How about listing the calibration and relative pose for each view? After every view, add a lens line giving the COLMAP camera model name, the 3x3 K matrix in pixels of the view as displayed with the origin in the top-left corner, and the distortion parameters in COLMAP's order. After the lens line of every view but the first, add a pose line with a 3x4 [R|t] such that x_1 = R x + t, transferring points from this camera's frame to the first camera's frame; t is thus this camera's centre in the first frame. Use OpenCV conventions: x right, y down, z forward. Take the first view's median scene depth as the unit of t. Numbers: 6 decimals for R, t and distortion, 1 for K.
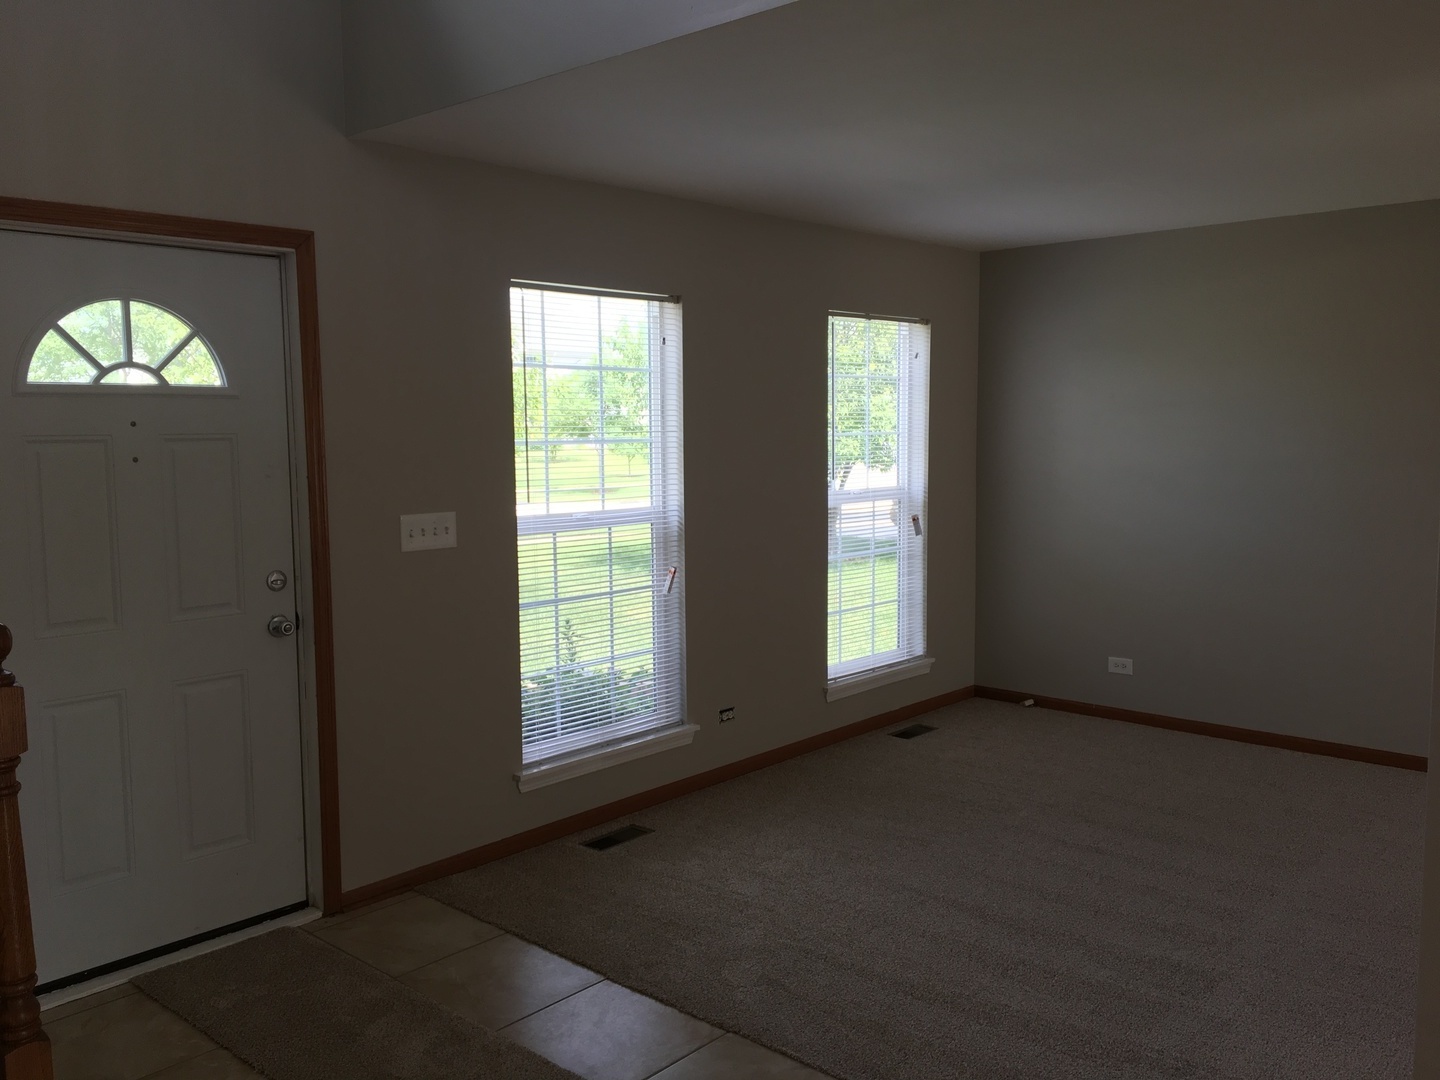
lens RADIAL K [[1216.5, 0, 728.2], [0, 1216.5, 542.5], [0, 0, 1]] dist [0.057715, -0.042538]
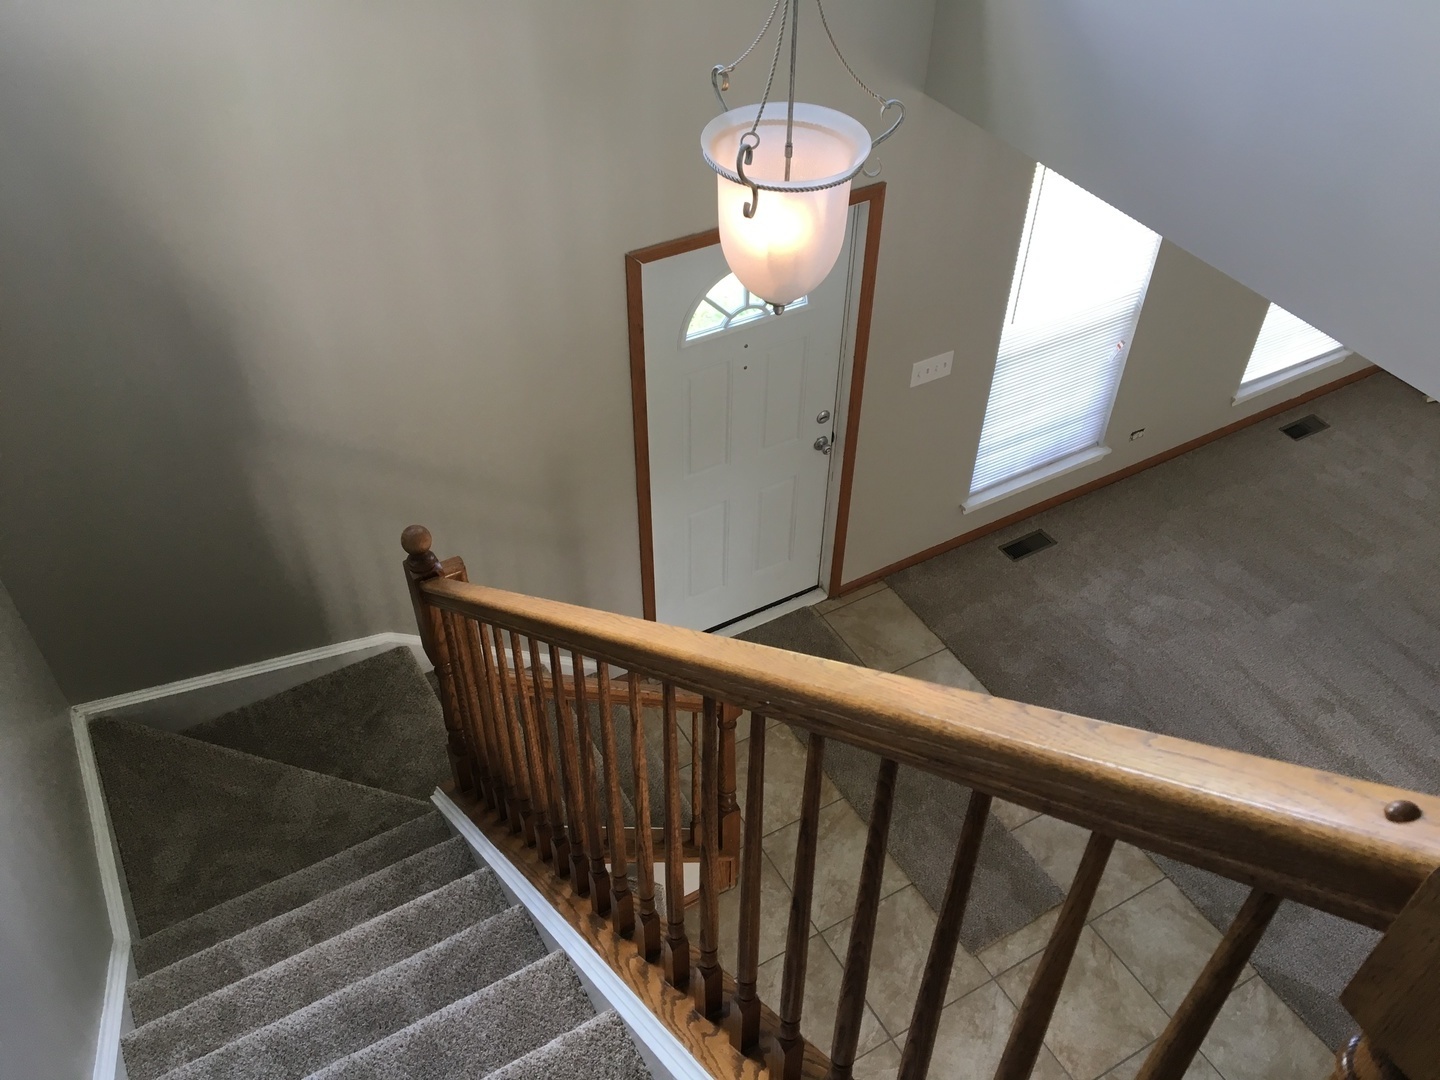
lens RADIAL K [[1216.5, 0, 719.0], [0, 1216.5, 534.7], [0, 0, 1]] dist [0.057715, -0.042538]
pose [[0.949720, 0.225212, -0.217510, -0.143042], [-0.051431, 0.797479, 0.601151, -0.645735], [0.308846, -0.559739, 0.768965, -0.158217]]
